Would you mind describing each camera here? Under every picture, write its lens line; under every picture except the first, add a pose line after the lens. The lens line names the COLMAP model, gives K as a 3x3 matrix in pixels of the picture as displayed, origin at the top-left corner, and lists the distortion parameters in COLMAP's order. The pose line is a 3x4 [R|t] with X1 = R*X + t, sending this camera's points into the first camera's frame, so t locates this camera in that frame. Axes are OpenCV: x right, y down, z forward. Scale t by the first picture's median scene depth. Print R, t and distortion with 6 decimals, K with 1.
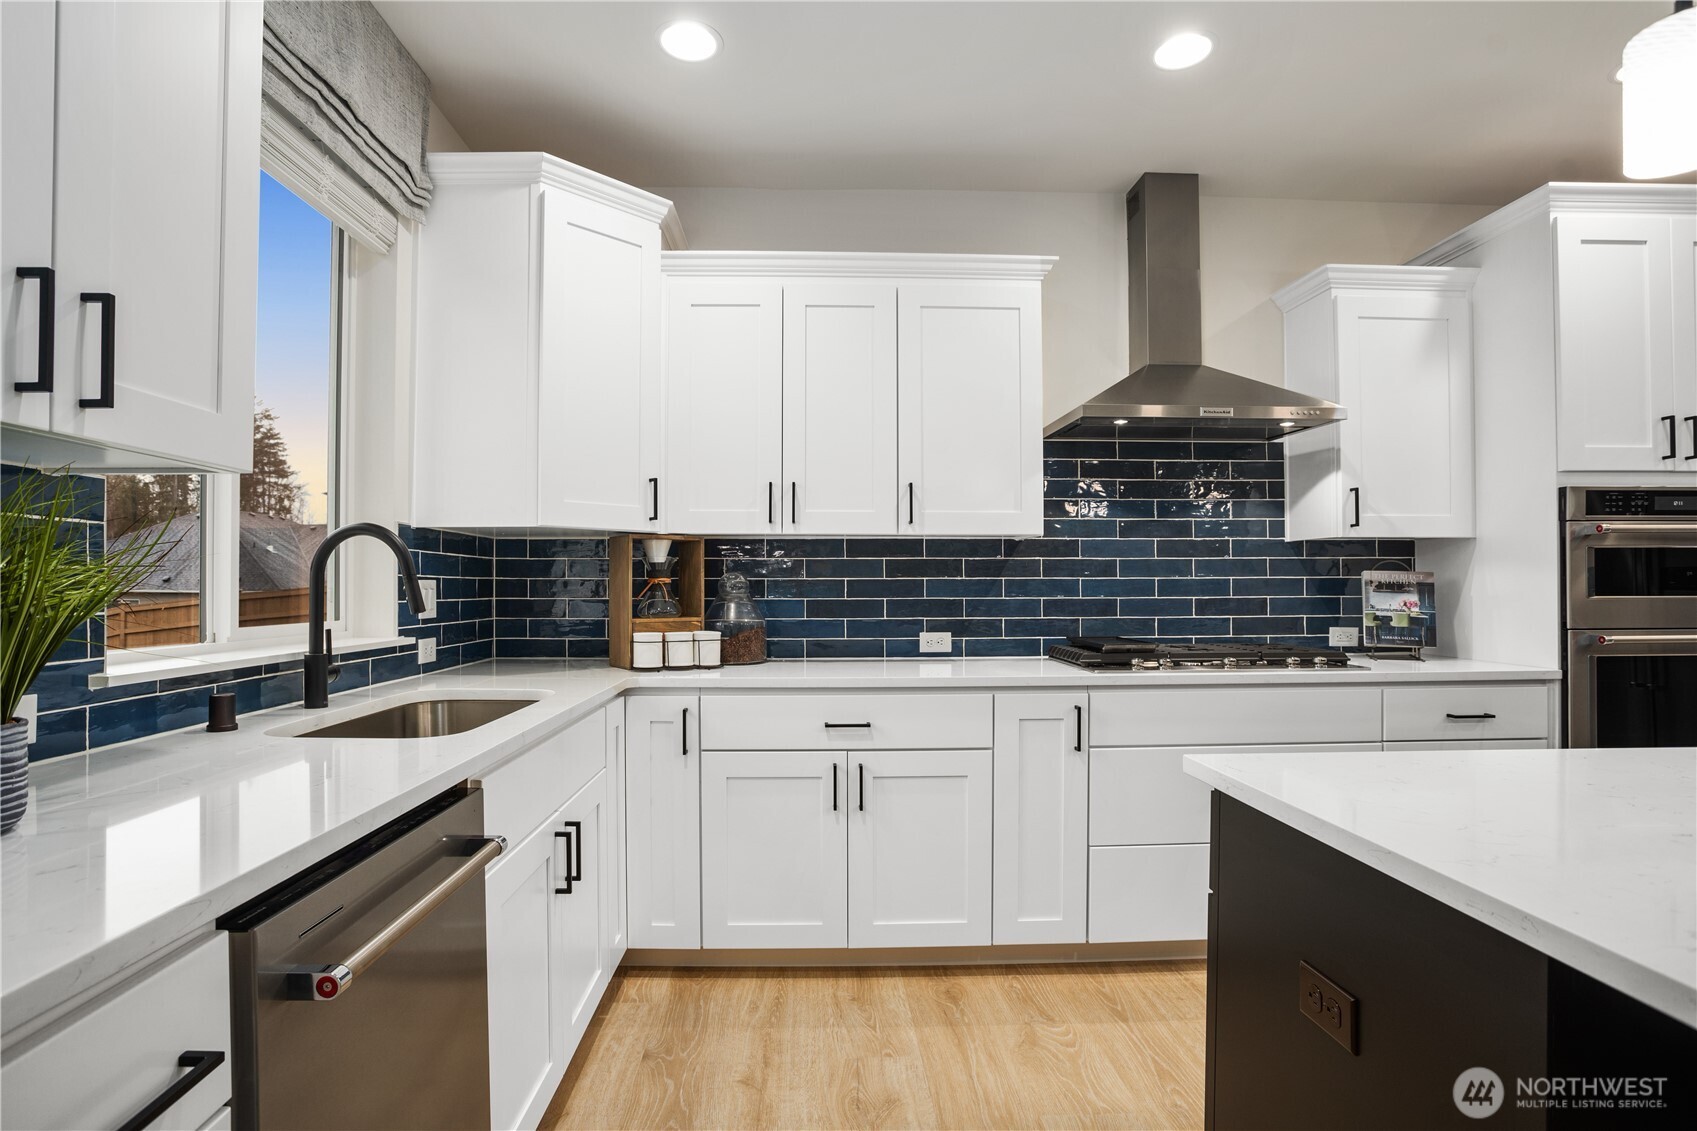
lens RADIAL K [[888.2, 0, 843.2], [0, 888.2, 588.7], [0, 0, 1]] dist [-0.083781, 0.052064]
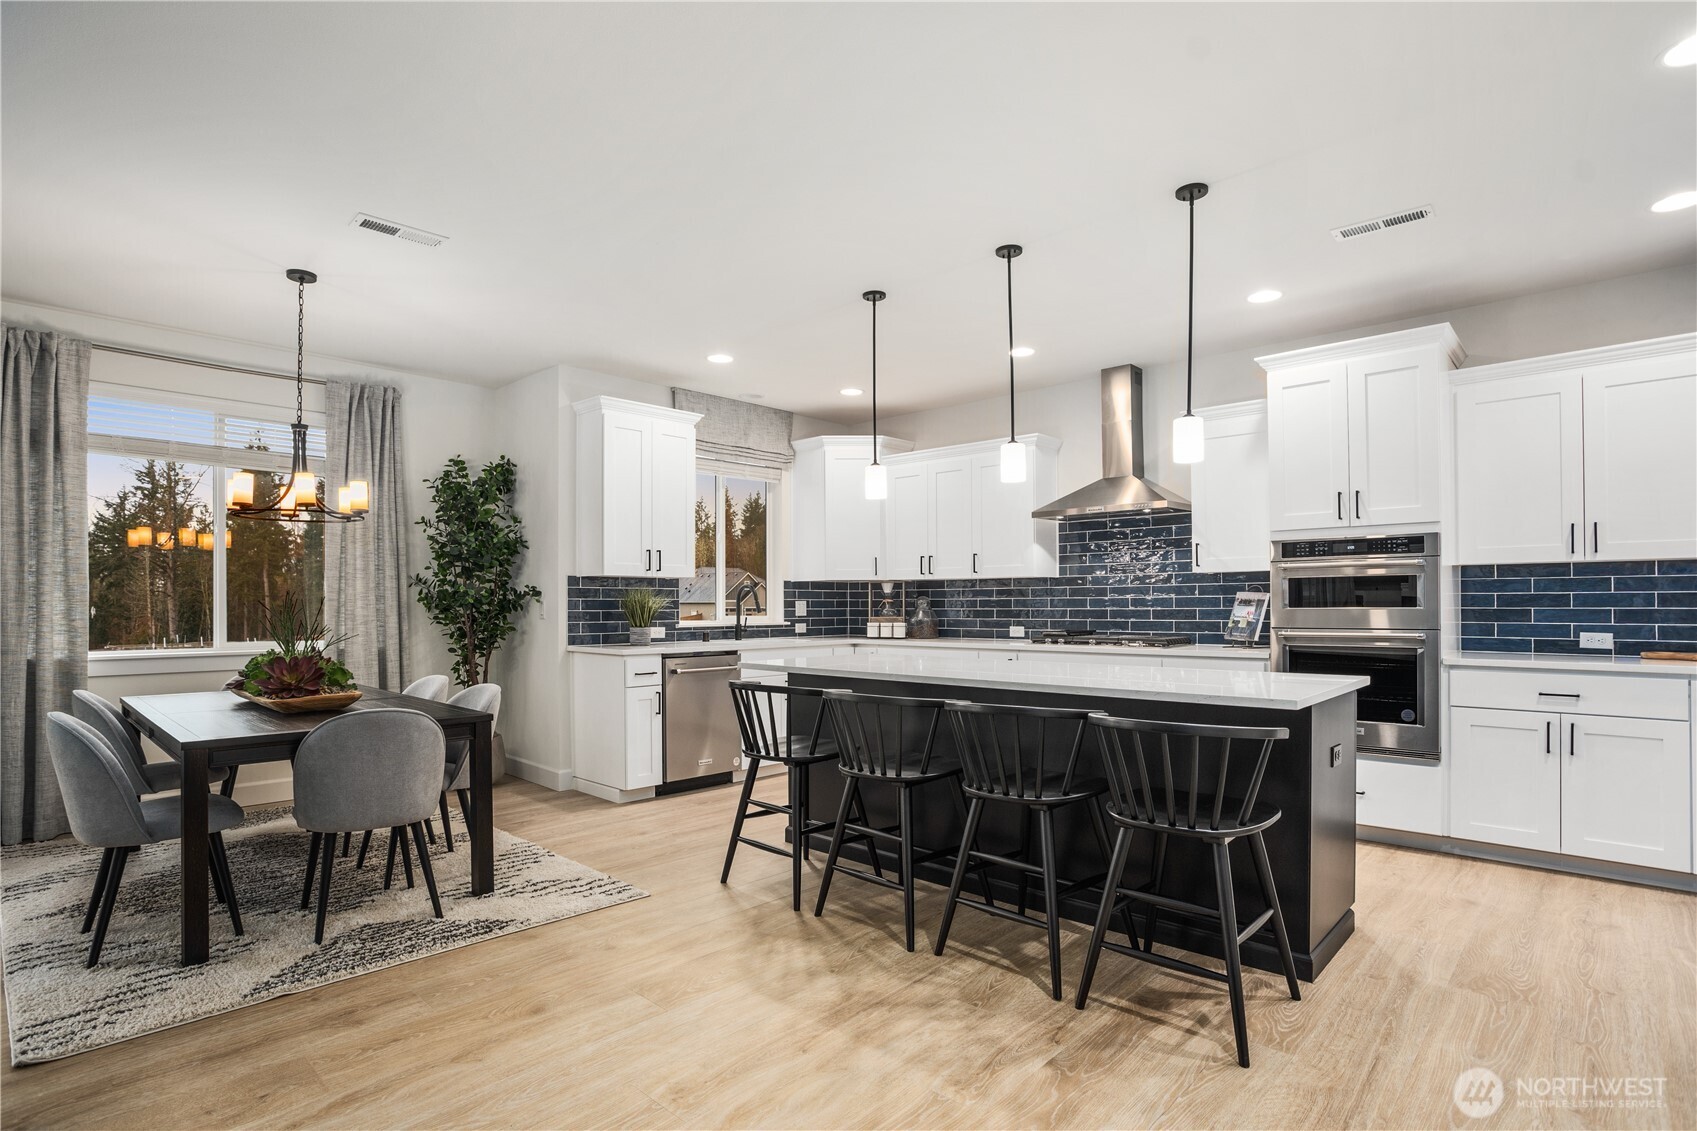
lens RADIAL K [[847.2, 0, 825.5], [0, 847.2, 620.9], [0, 0, 1]] dist [-0.088018, 0.042513]
pose [[0.696383, 0.011784, -0.717574, 1.177988], [0.003284, 0.999802, 0.019605, -0.000236], [0.717663, -0.016009, 0.696206, -0.602521]]
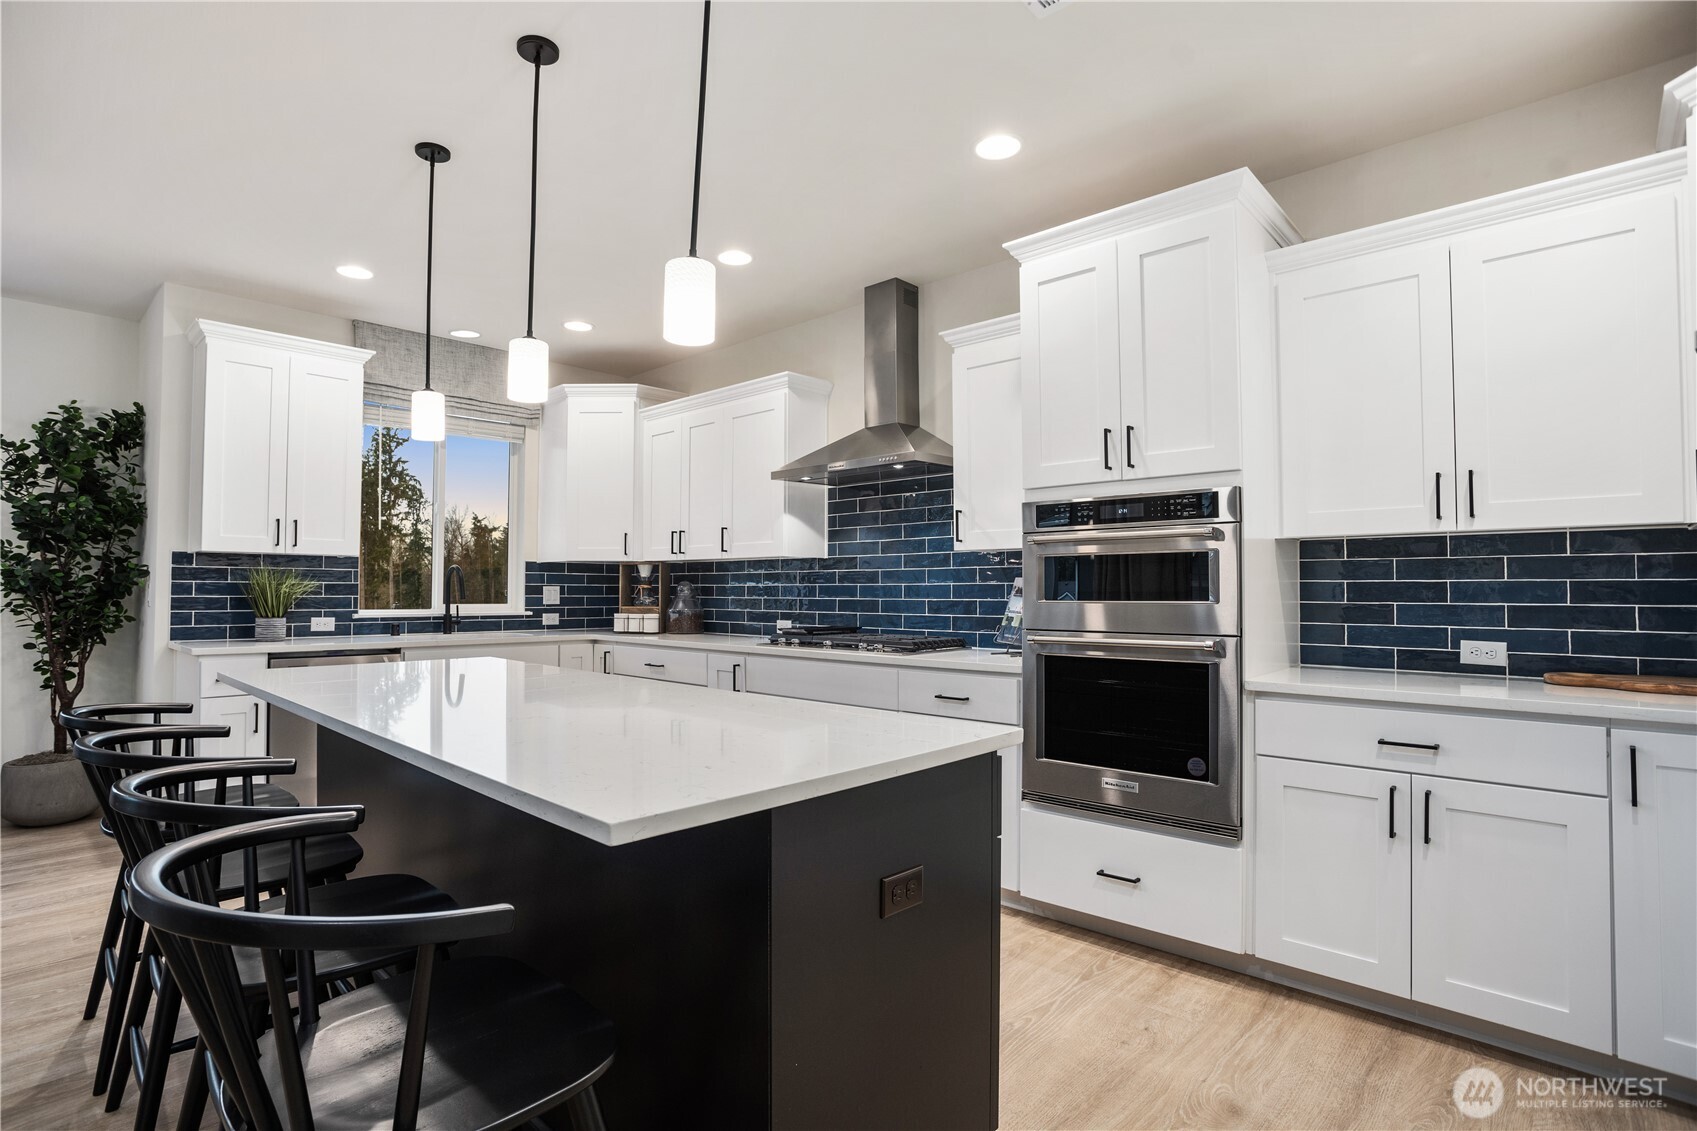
lens RADIAL K [[831.8, 0, 825.4], [0, 831.8, 589.0], [0, 0, 1]] dist [-0.090904, 0.052217]
pose [[0.701763, 0.001741, -0.712408, 1.220050], [-0.003956, 0.999991, -0.001453, -0.003001], [0.712399, 0.003838, 0.701764, 0.047312]]
